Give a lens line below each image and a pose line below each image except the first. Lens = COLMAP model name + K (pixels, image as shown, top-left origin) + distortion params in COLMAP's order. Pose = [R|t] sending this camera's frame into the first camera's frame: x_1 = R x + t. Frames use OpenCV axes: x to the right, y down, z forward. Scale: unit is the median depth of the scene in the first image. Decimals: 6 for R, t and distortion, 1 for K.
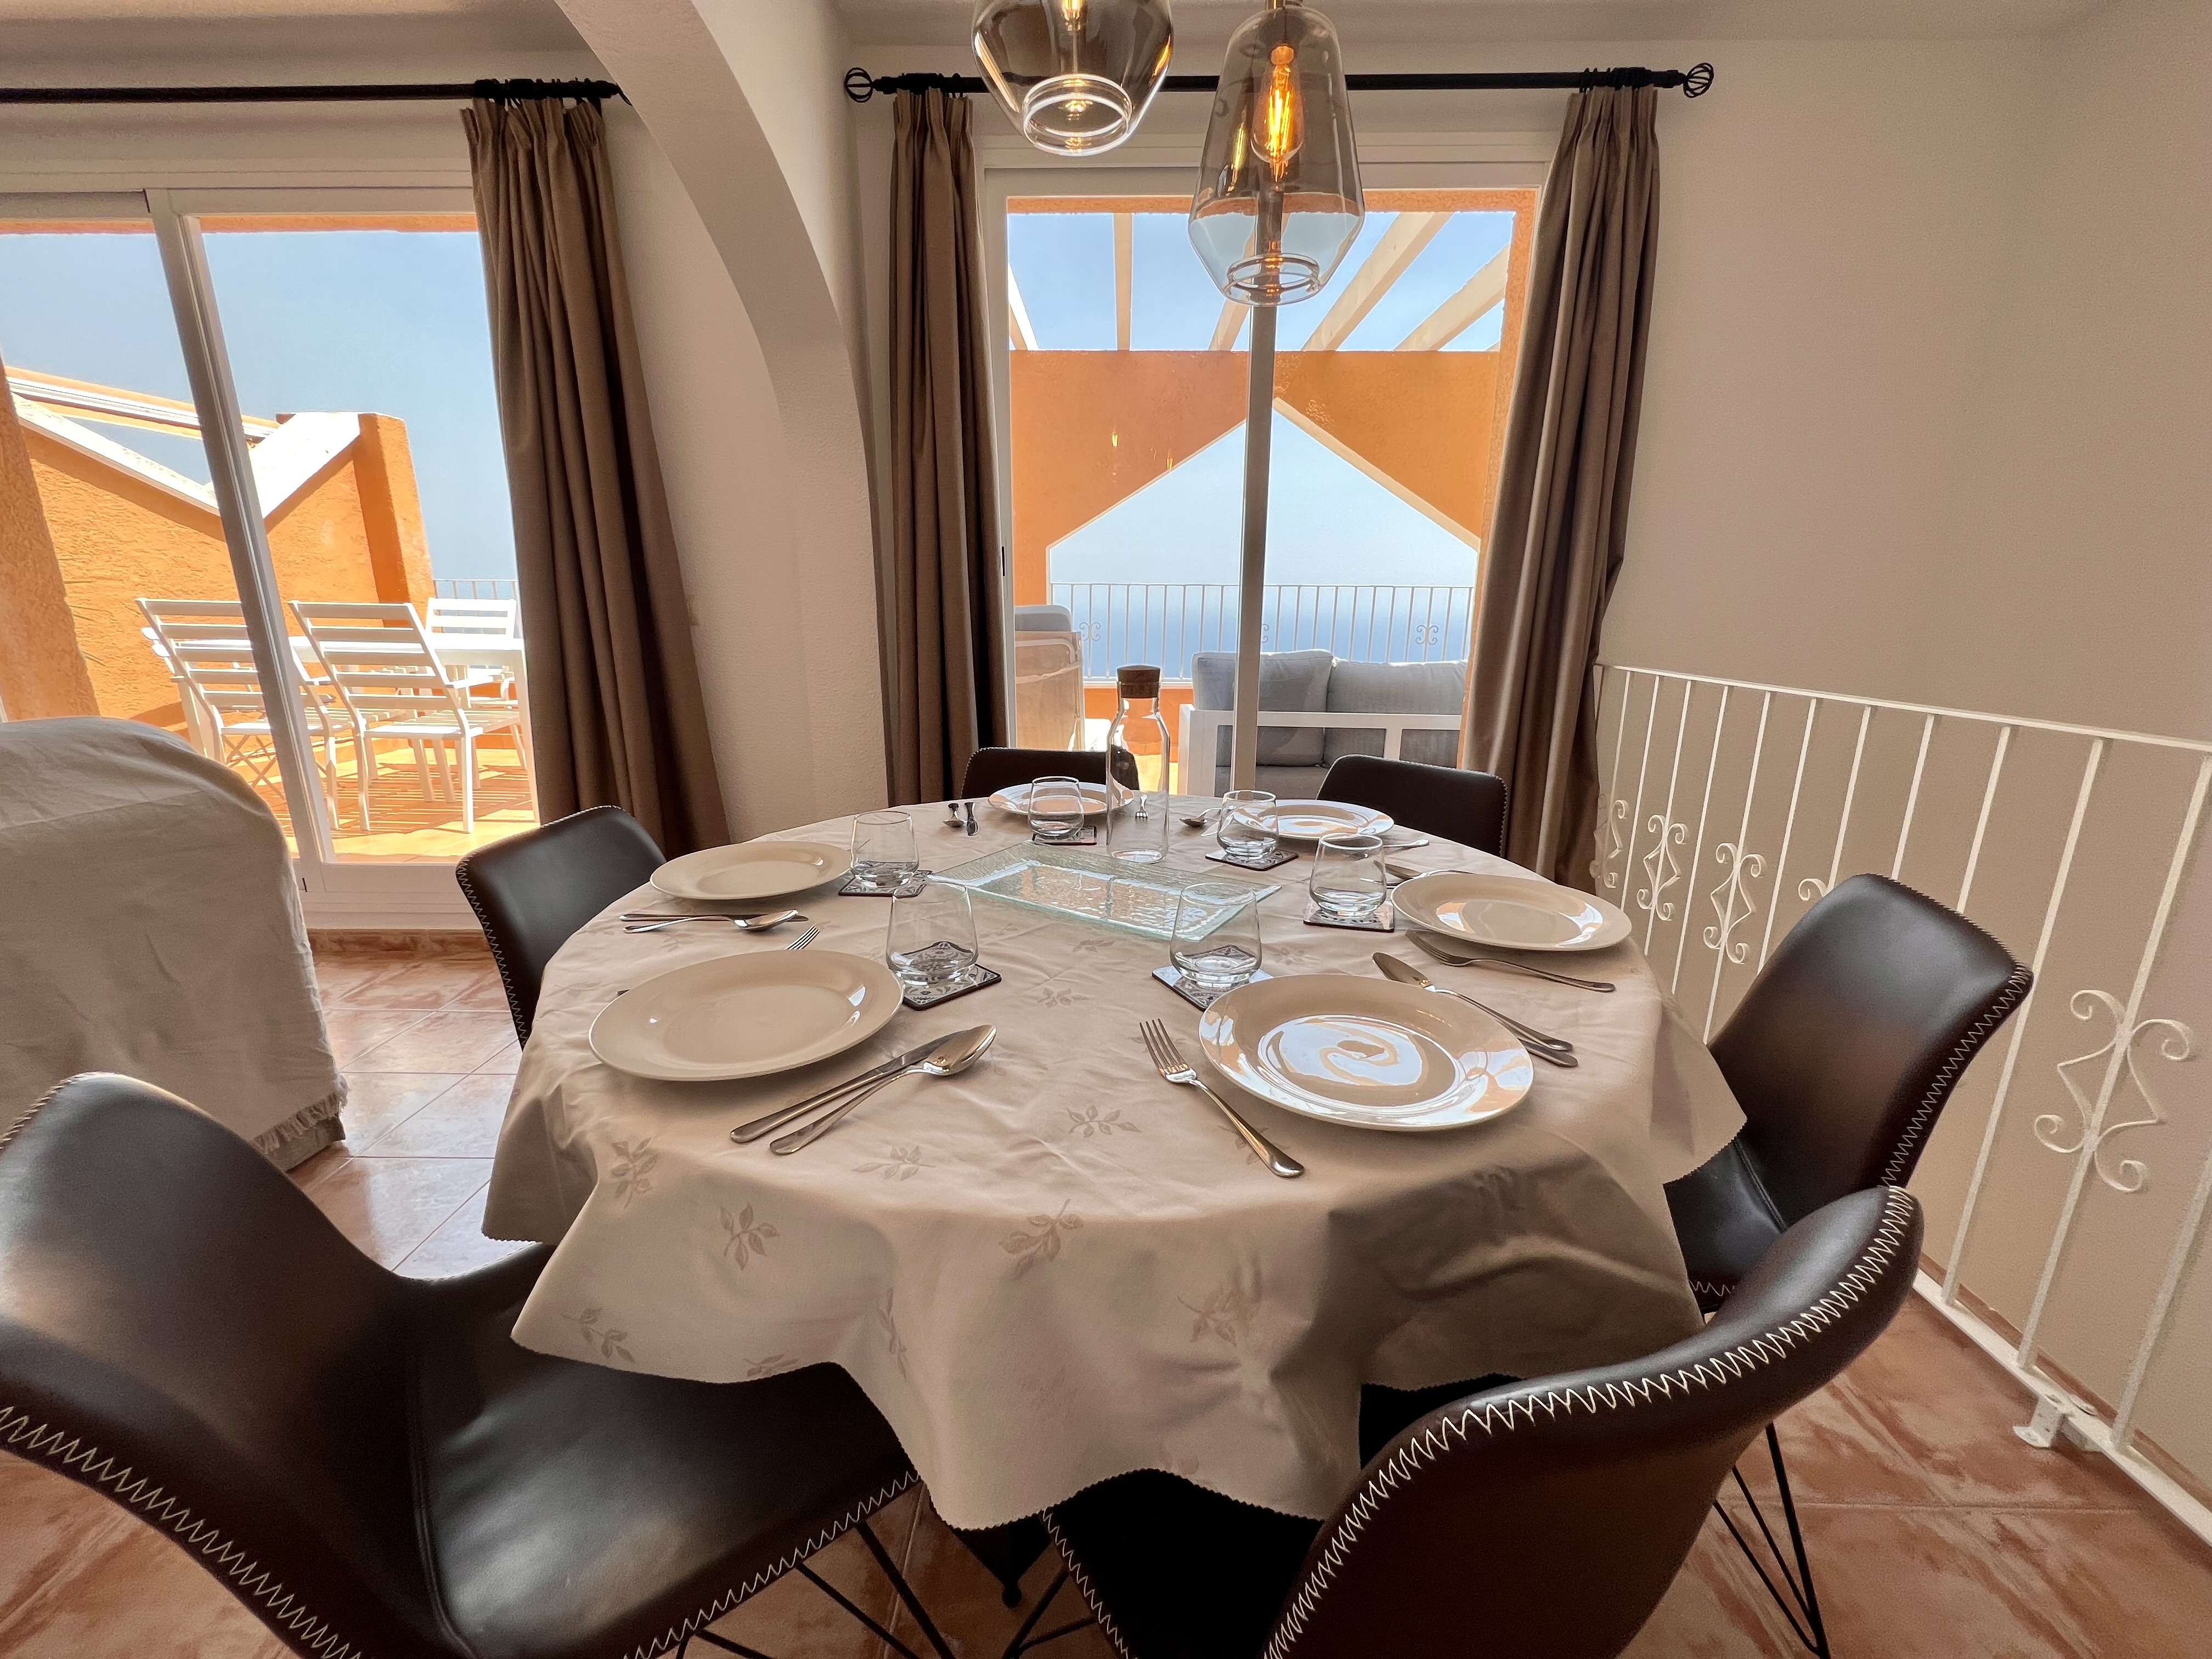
lens RADIAL K [[895.8, 0, 1106.0], [0, 895.8, 829.5], [0, 0, 1]] dist [0.000282, 0.000077]
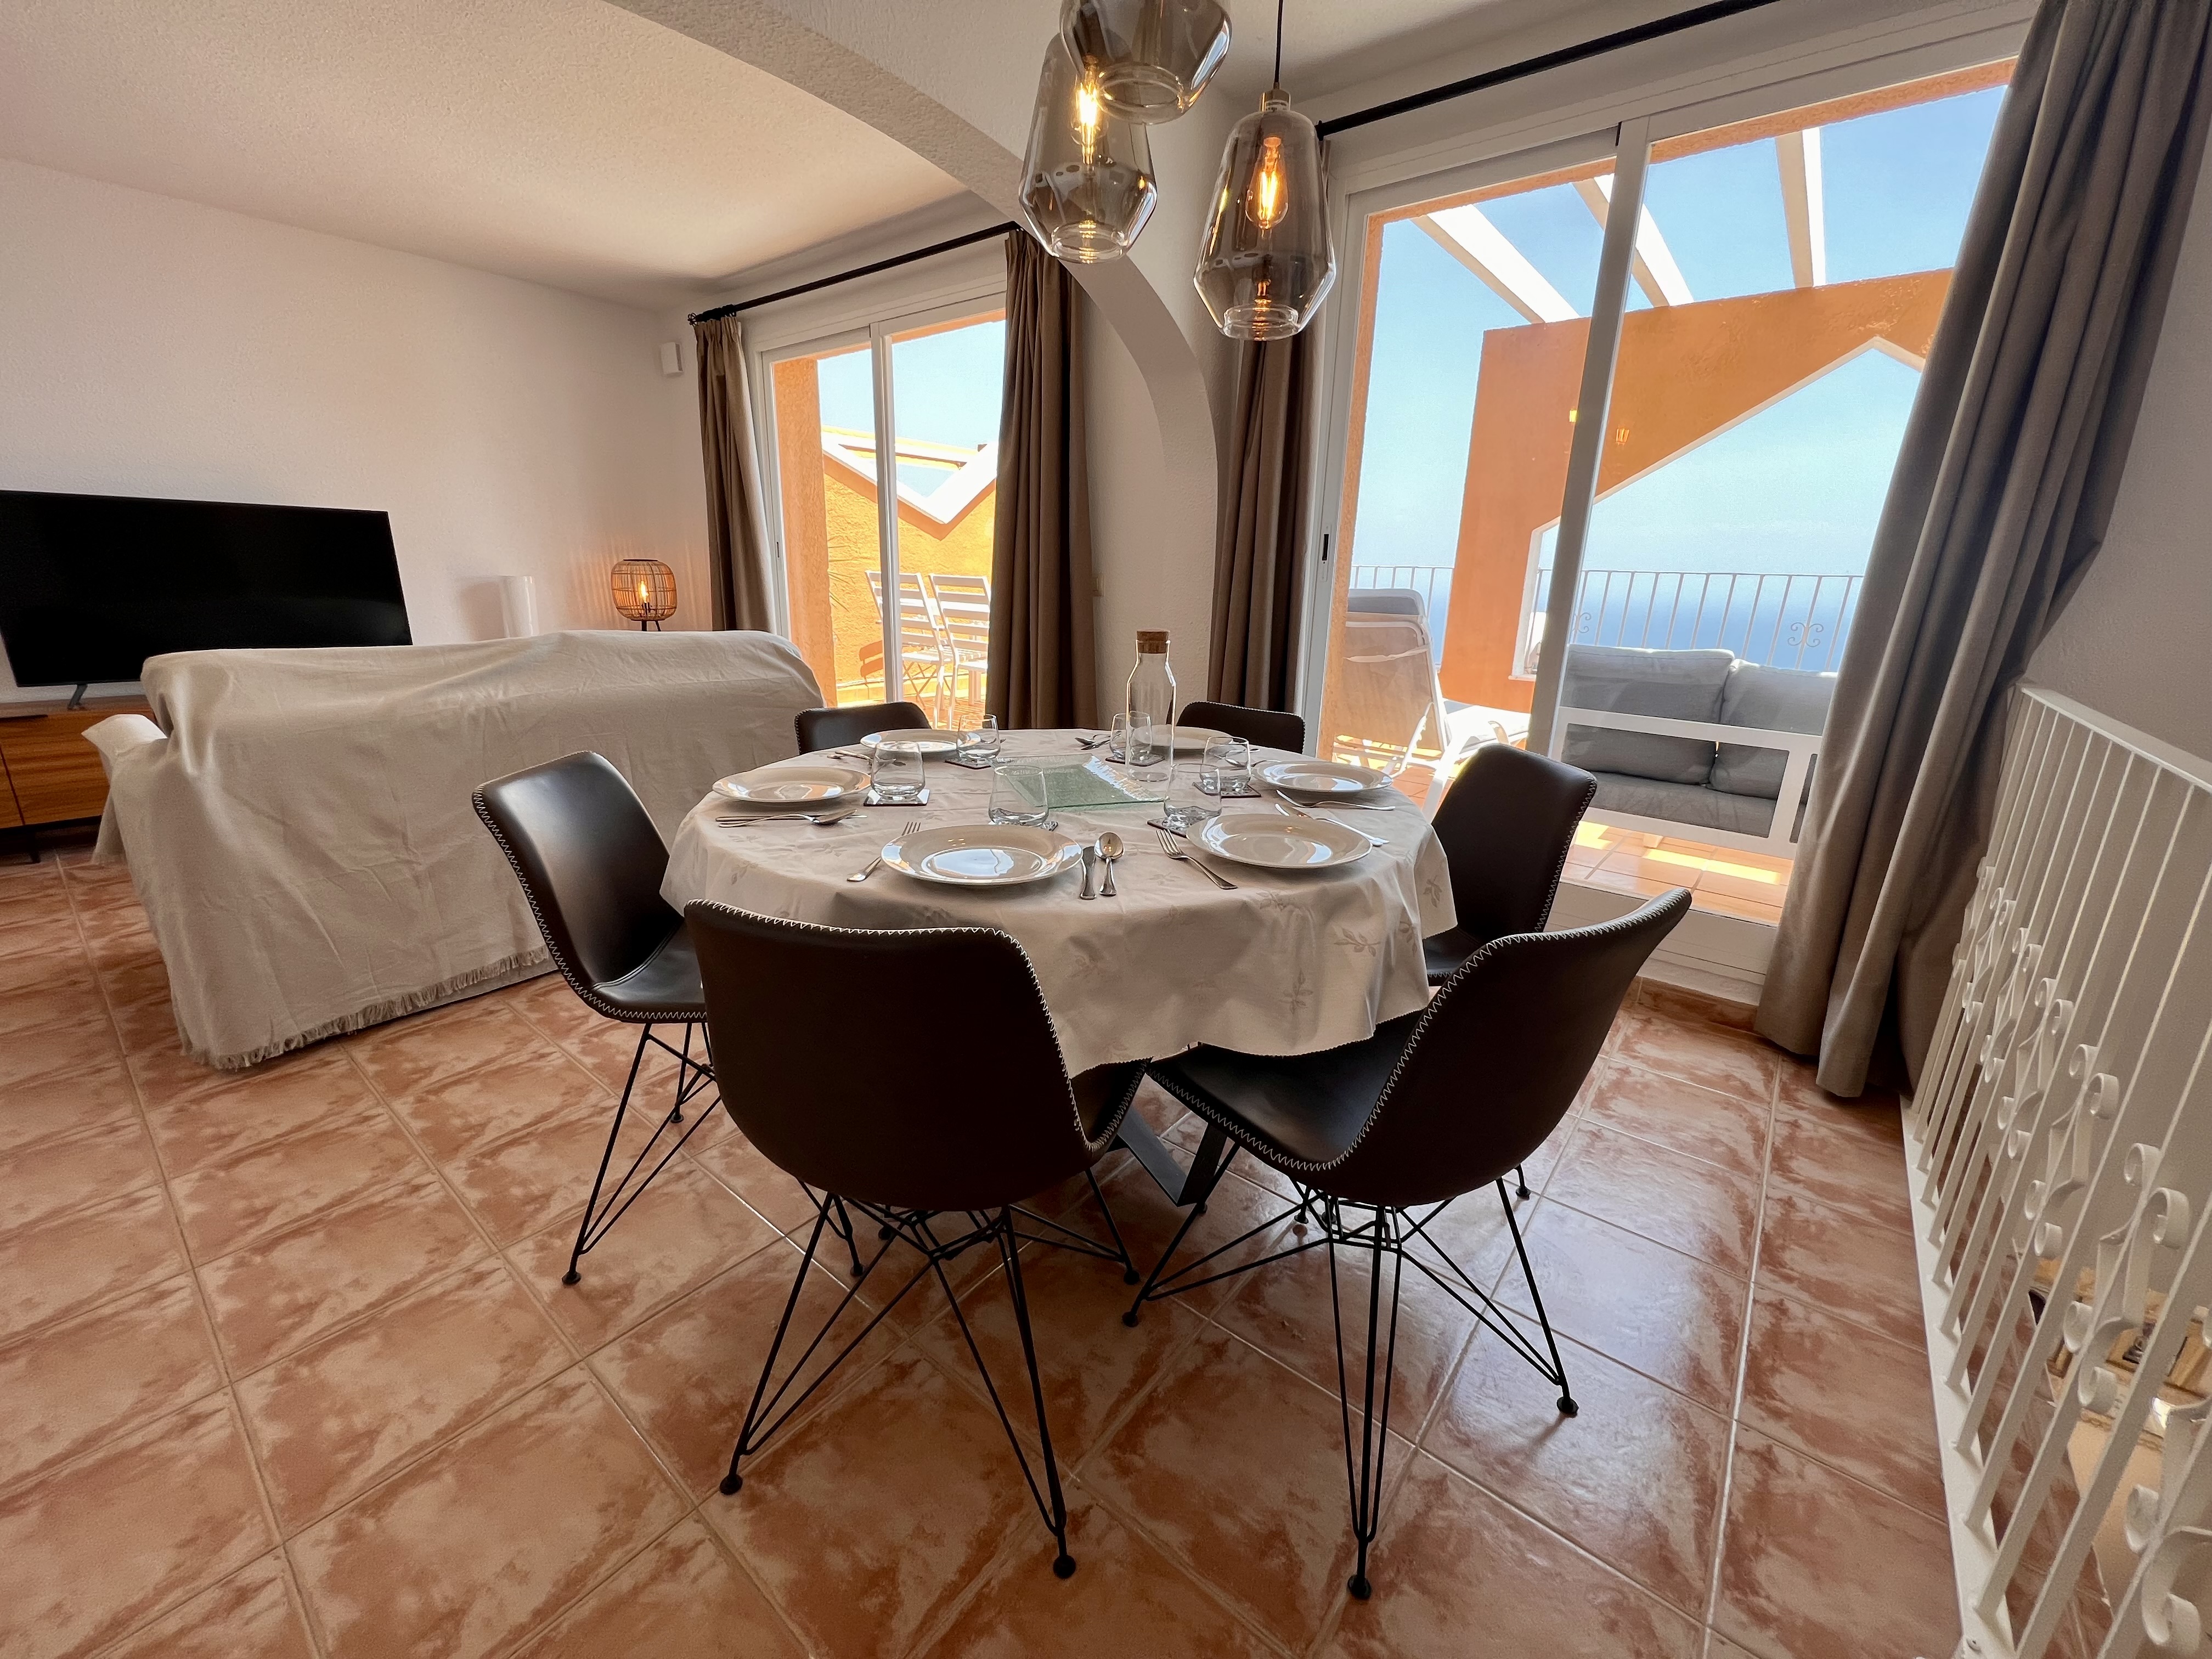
lens RADIAL K [[895.8, 0, 1106.0], [0, 895.8, 829.5], [0, 0, 1]] dist [0.000282, 0.000077]
pose [[0.792027, 0.183840, -0.582148, 0.420001], [-0.175263, 0.981912, 0.071634, 0.013848], [0.584788, 0.045293, 0.809921, -0.050473]]
